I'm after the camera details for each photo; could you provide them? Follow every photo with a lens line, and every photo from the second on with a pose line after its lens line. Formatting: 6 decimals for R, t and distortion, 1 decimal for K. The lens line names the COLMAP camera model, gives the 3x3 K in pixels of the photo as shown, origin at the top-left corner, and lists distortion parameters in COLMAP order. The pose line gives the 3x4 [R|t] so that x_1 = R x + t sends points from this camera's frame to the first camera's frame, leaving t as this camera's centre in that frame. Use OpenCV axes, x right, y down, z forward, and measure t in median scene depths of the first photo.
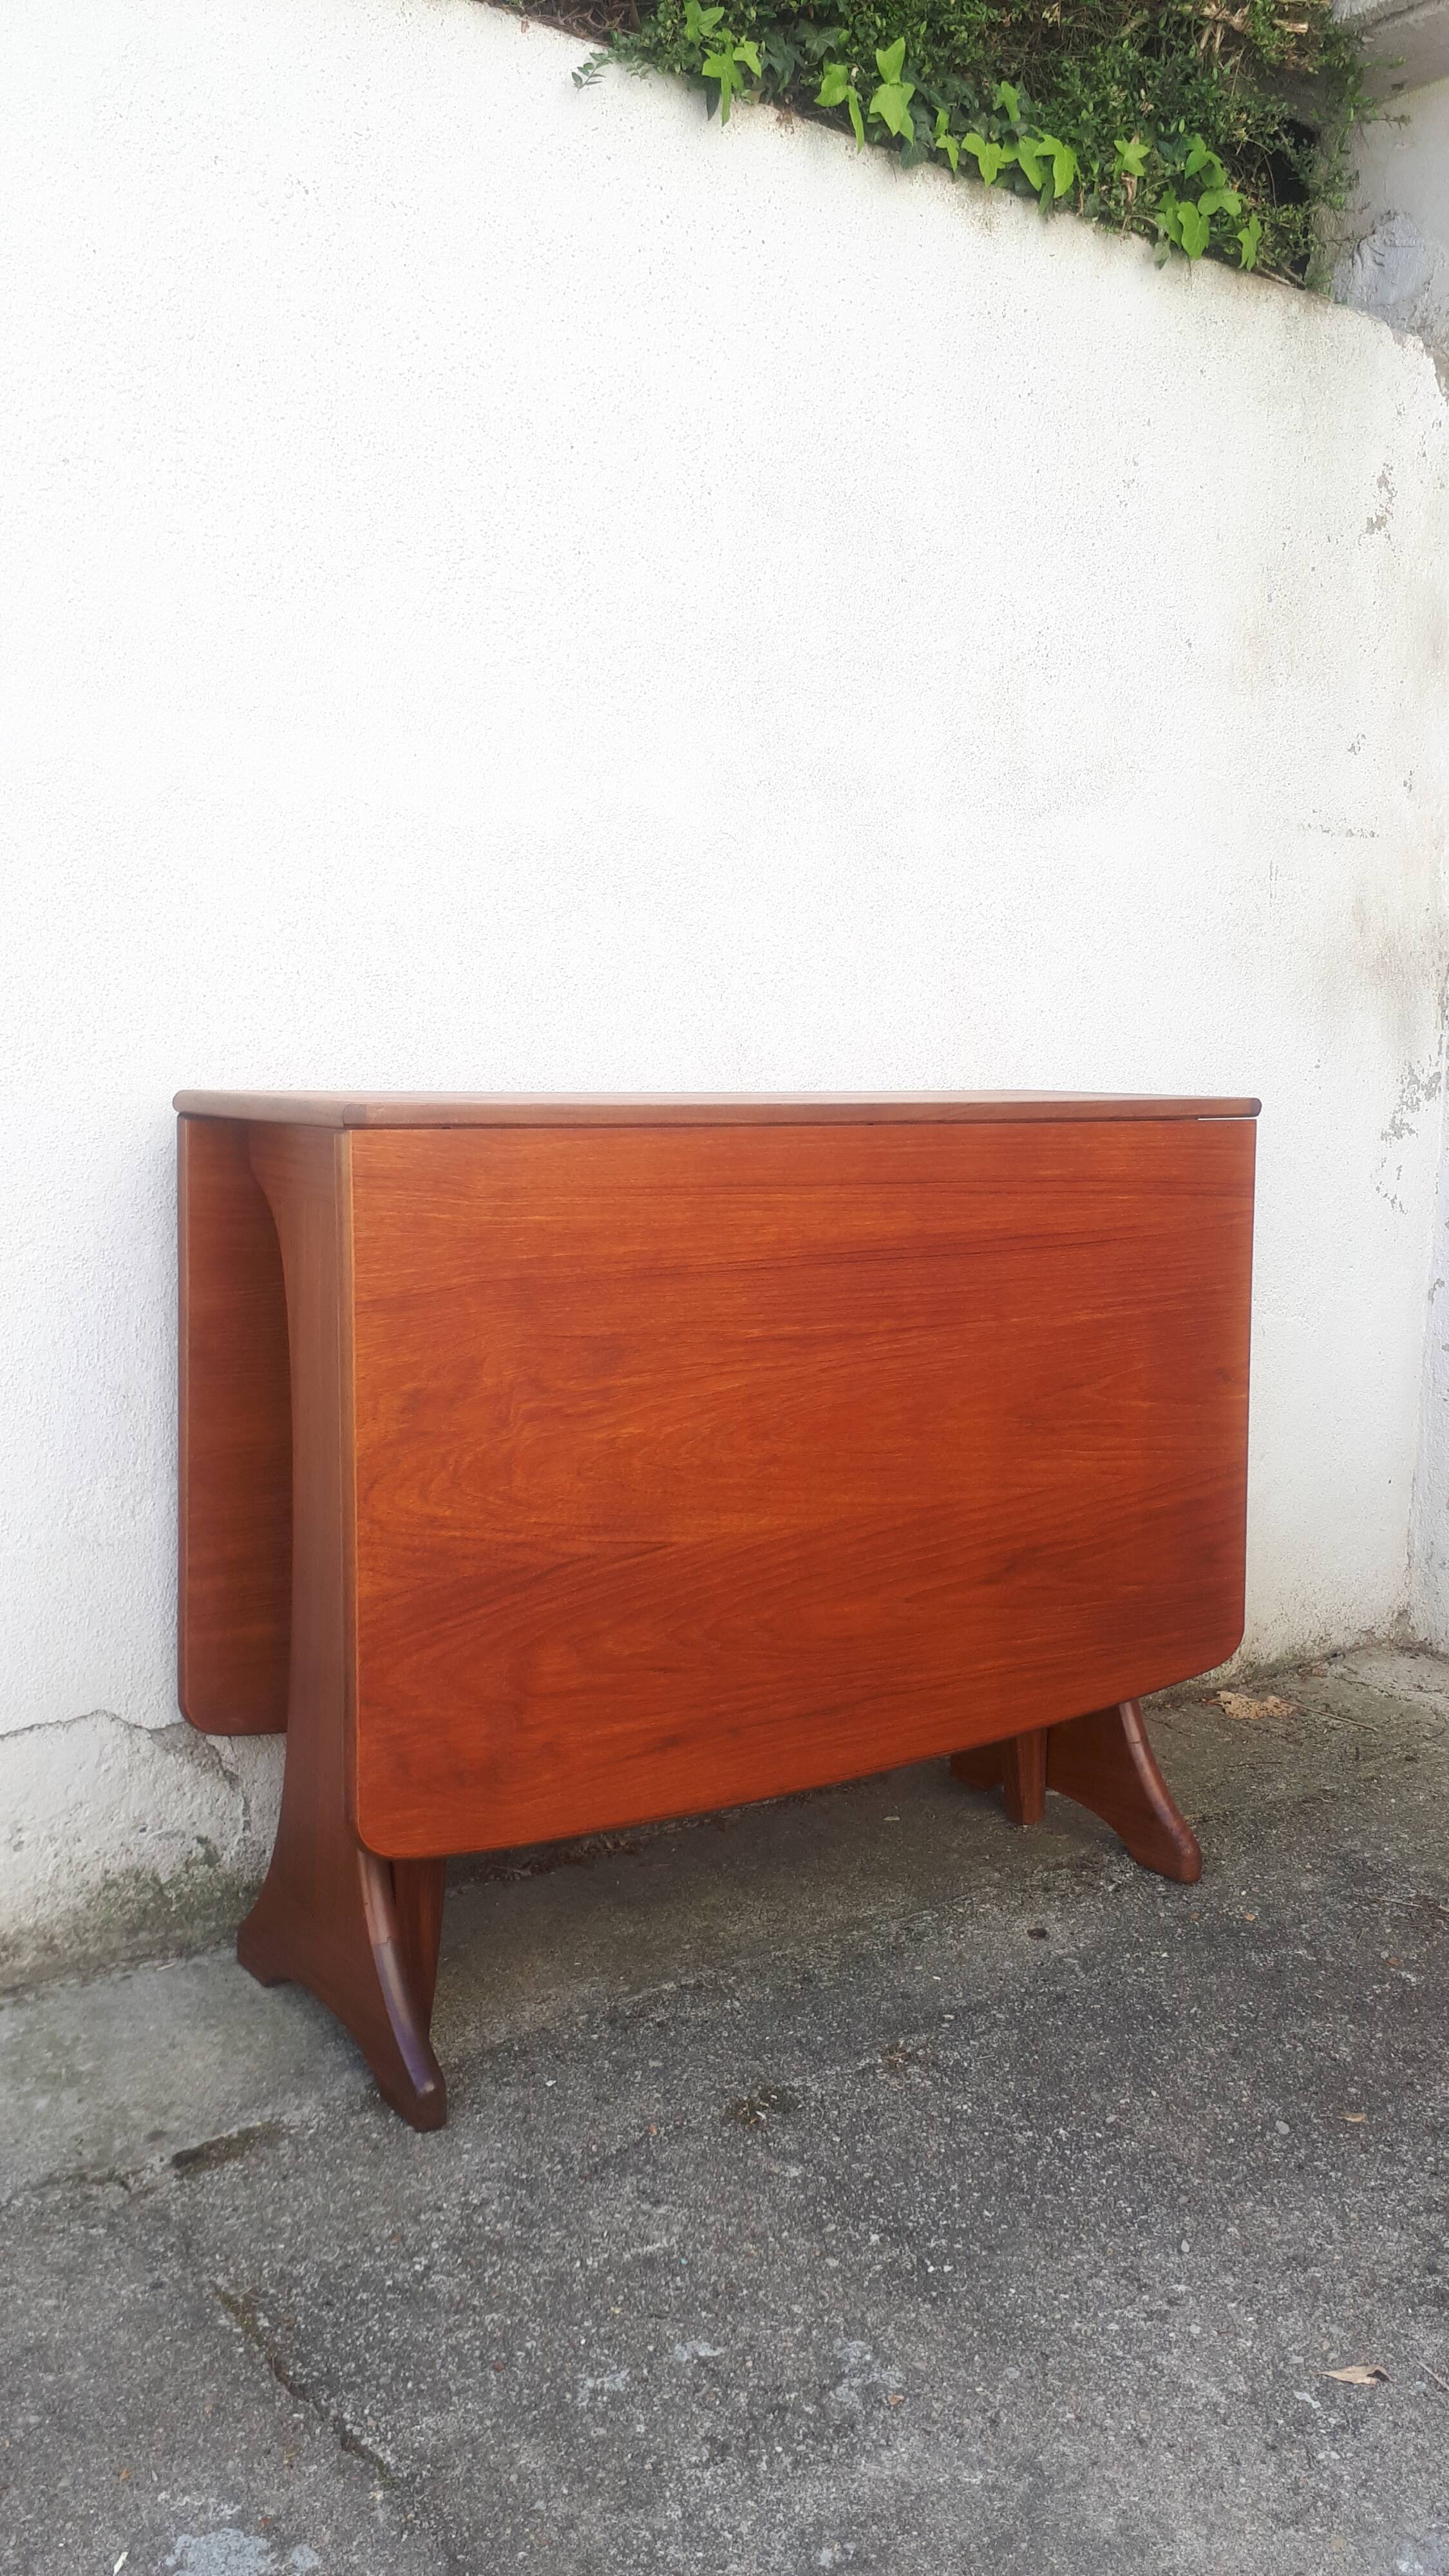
lens RADIAL K [[2062.7, 0, 722.1], [0, 2062.7, 1291.8], [0, 0, 1]] dist [0.038285, -0.054051]
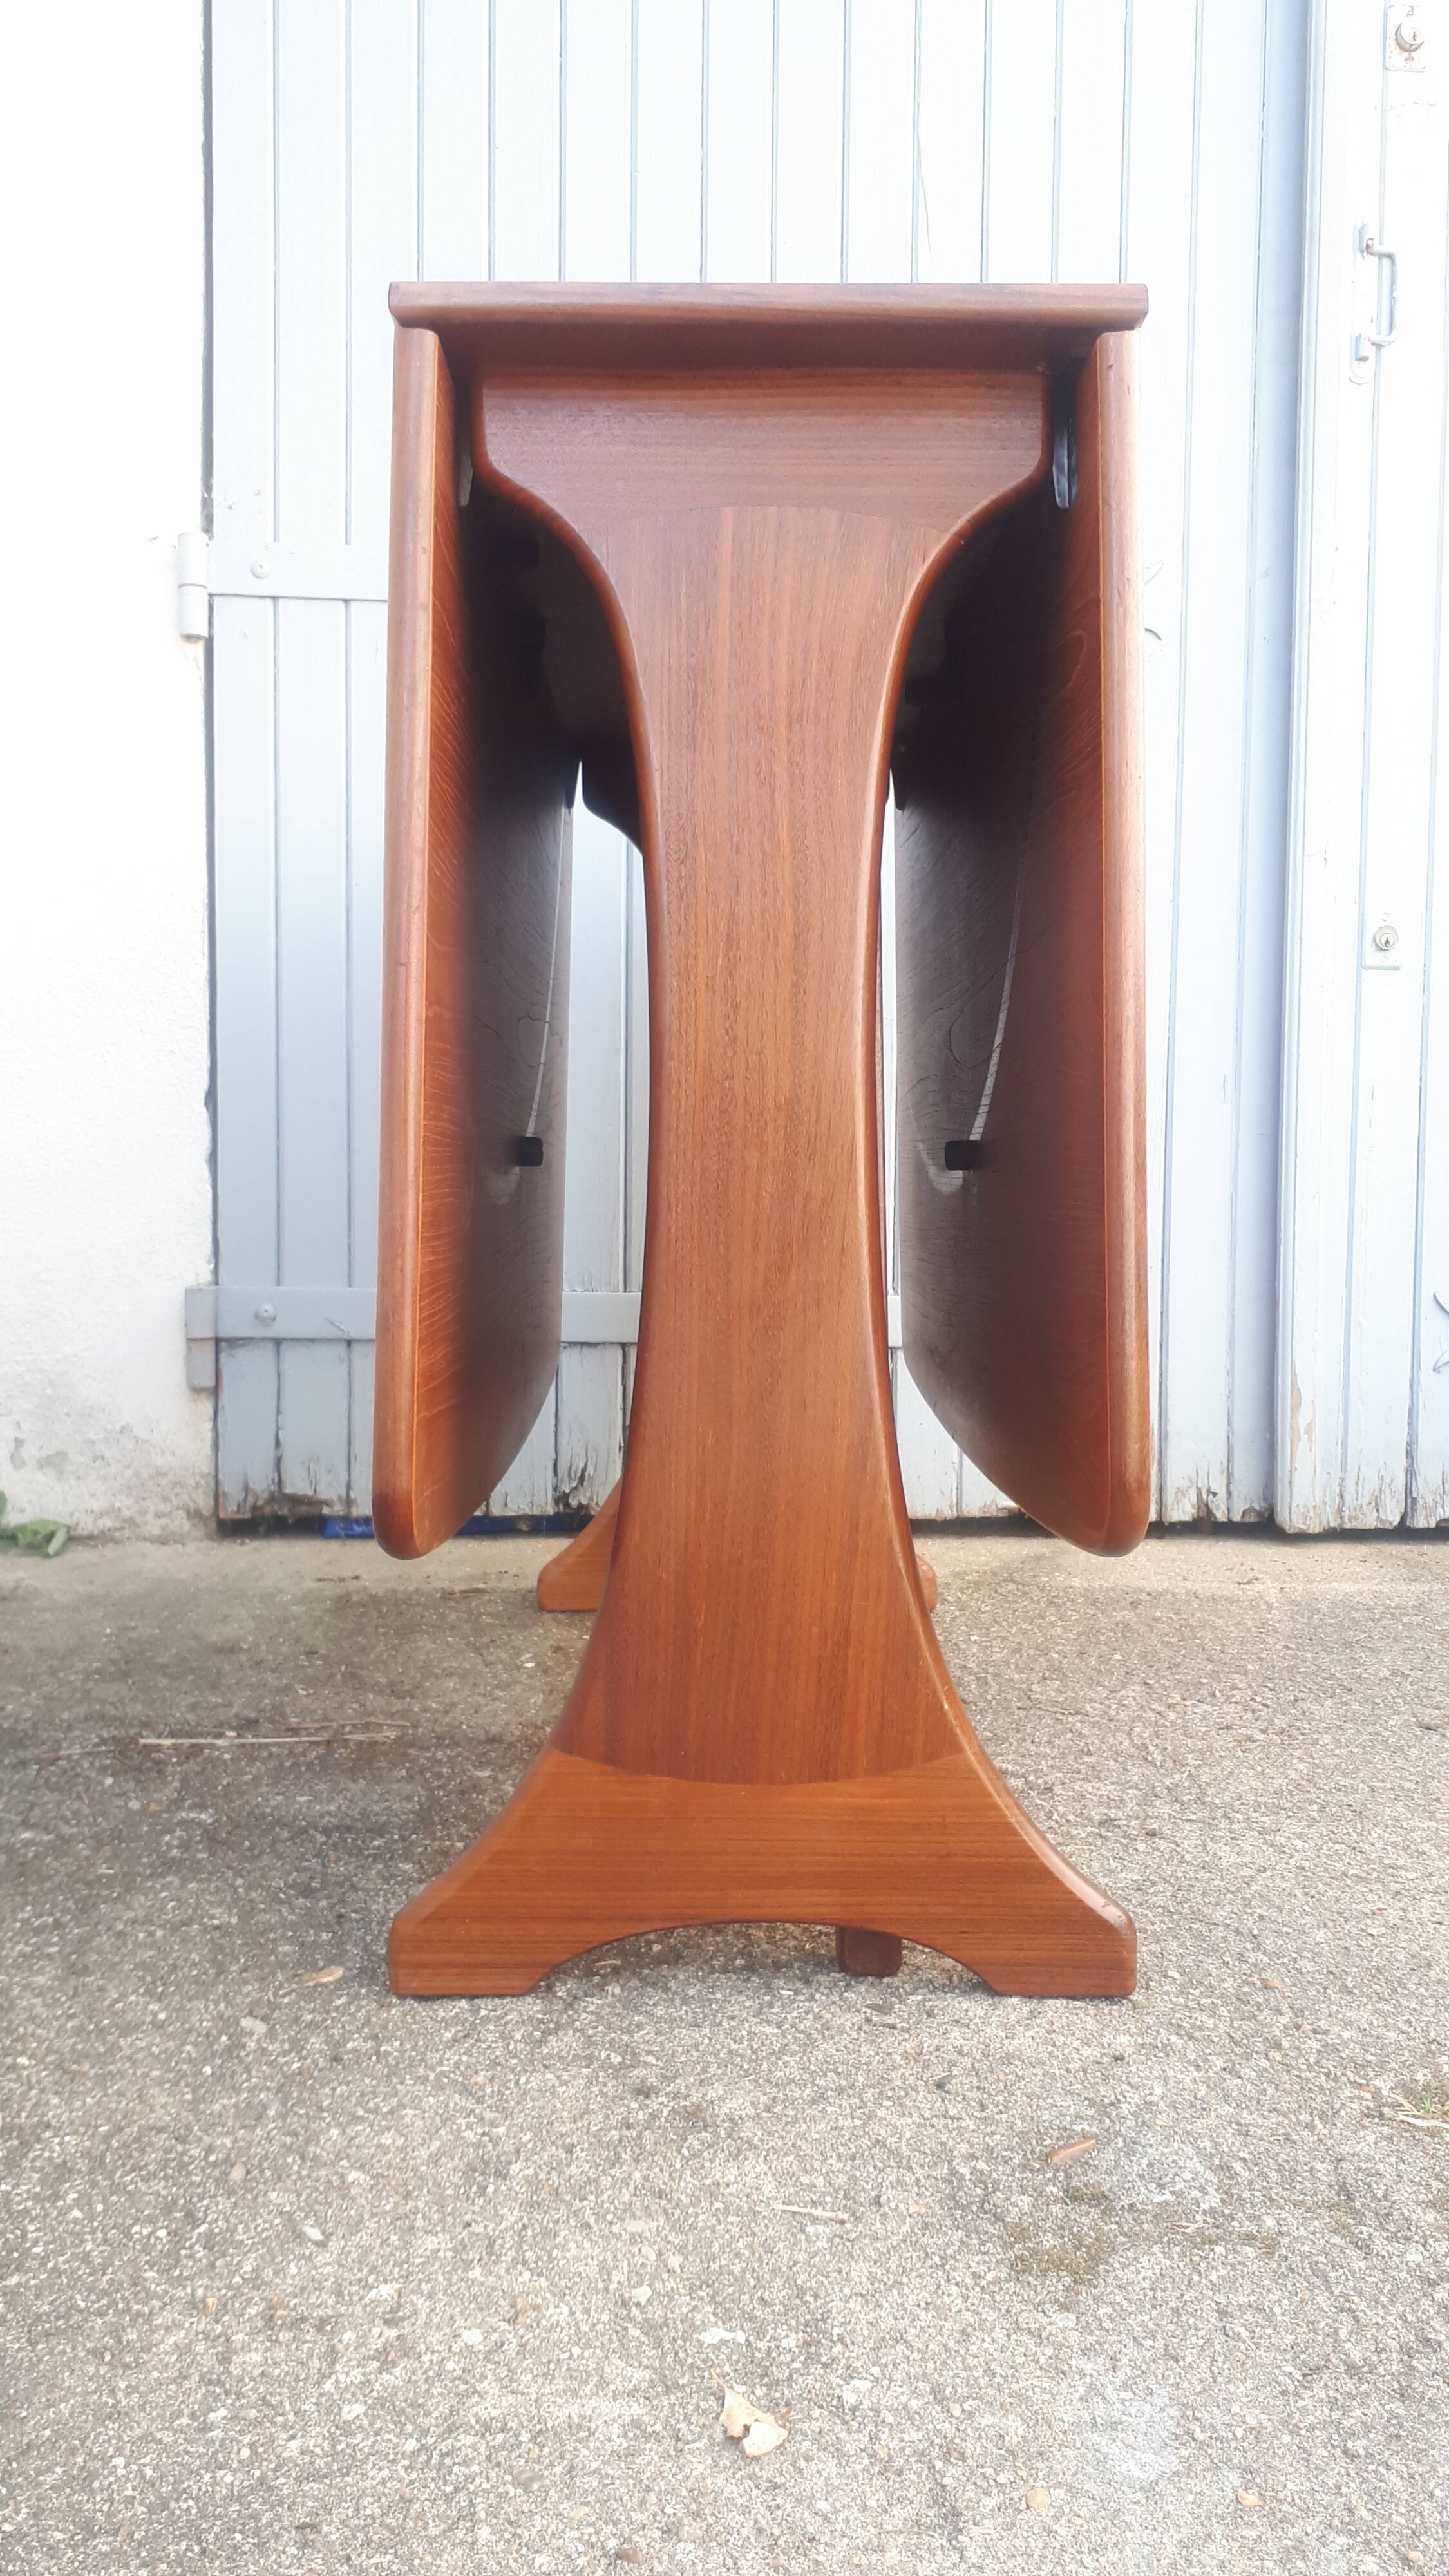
lens RADIAL K [[2062.7, 0, 726.3], [0, 2062.7, 1309.7], [0, 0, 1]] dist [0.038285, -0.054051]
pose [[0.592115, -0.068613, 0.802927, -0.102480], [0.096592, 0.995228, 0.013814, 0.180973], [-0.800043, 0.069376, 0.595917, 0.465127]]
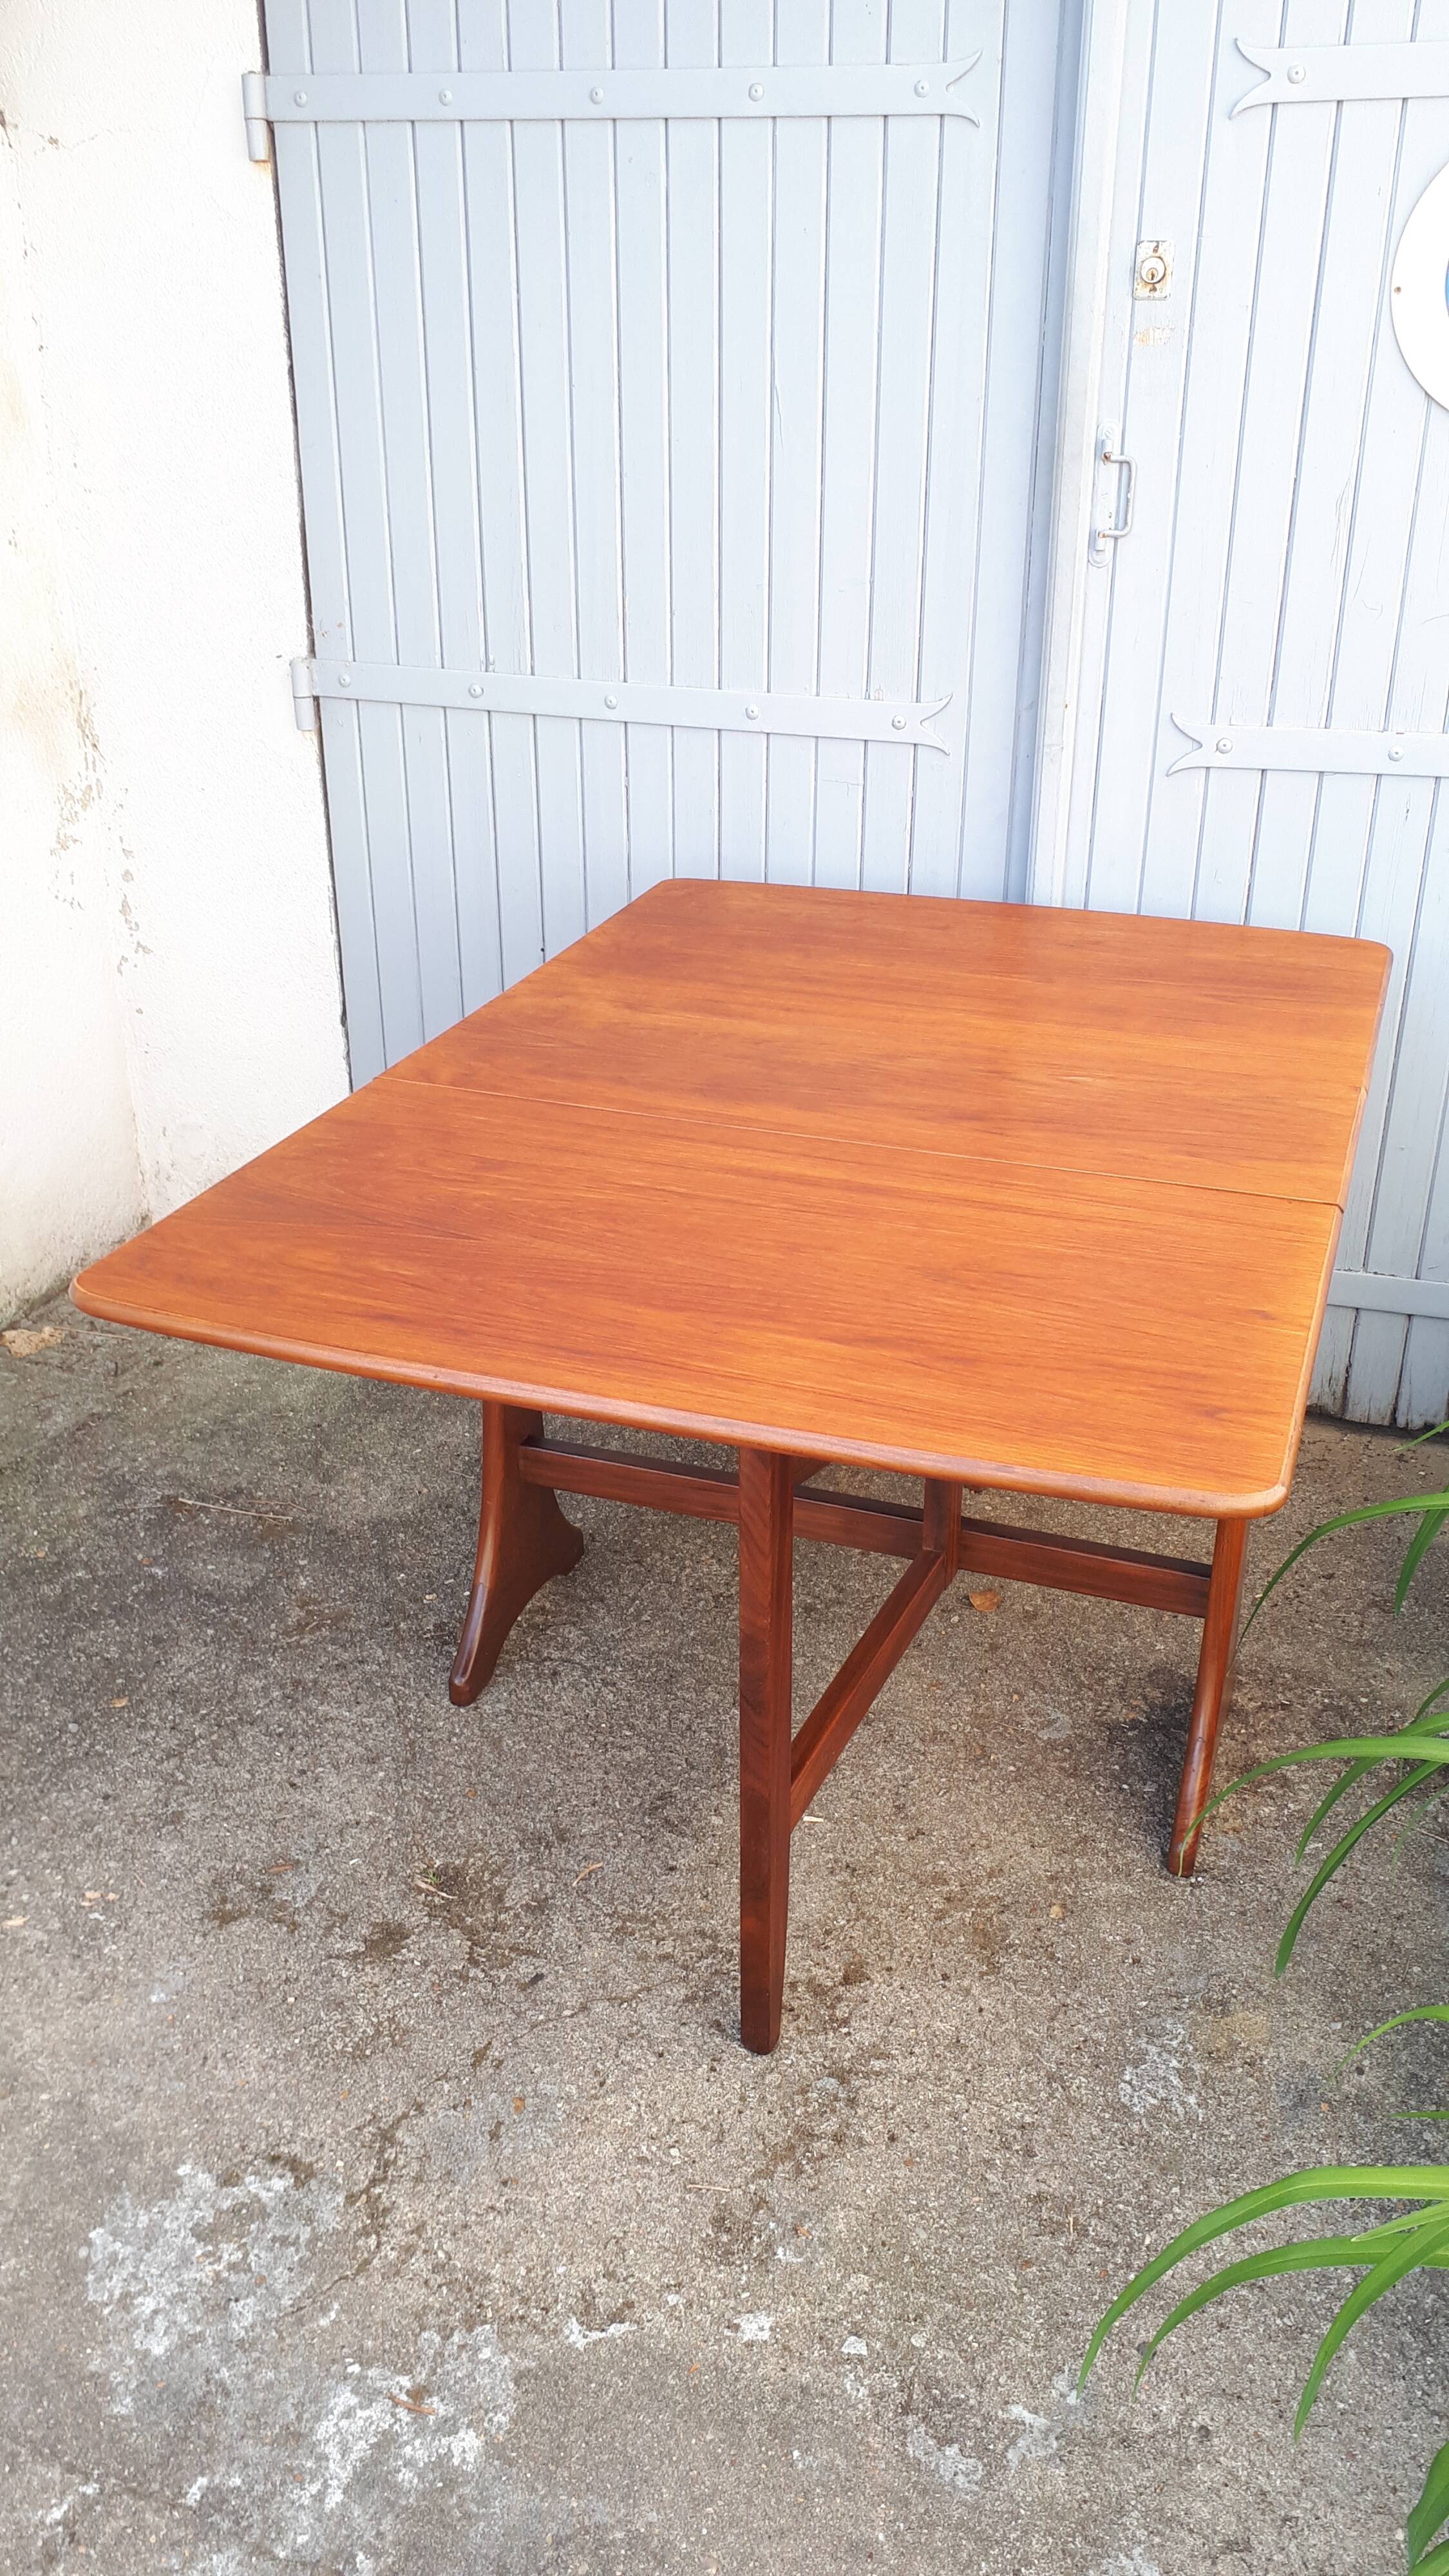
lens RADIAL K [[2062.7, 0, 719.2], [0, 2062.7, 1296.1], [0, 0, 1]] dist [0.038285, -0.054051]
pose [[0.845945, -0.247603, 0.472303, 0.029805], [0.079087, 0.934130, 0.348061, -0.335318], [-0.527373, -0.257087, 0.809805, -0.342557]]
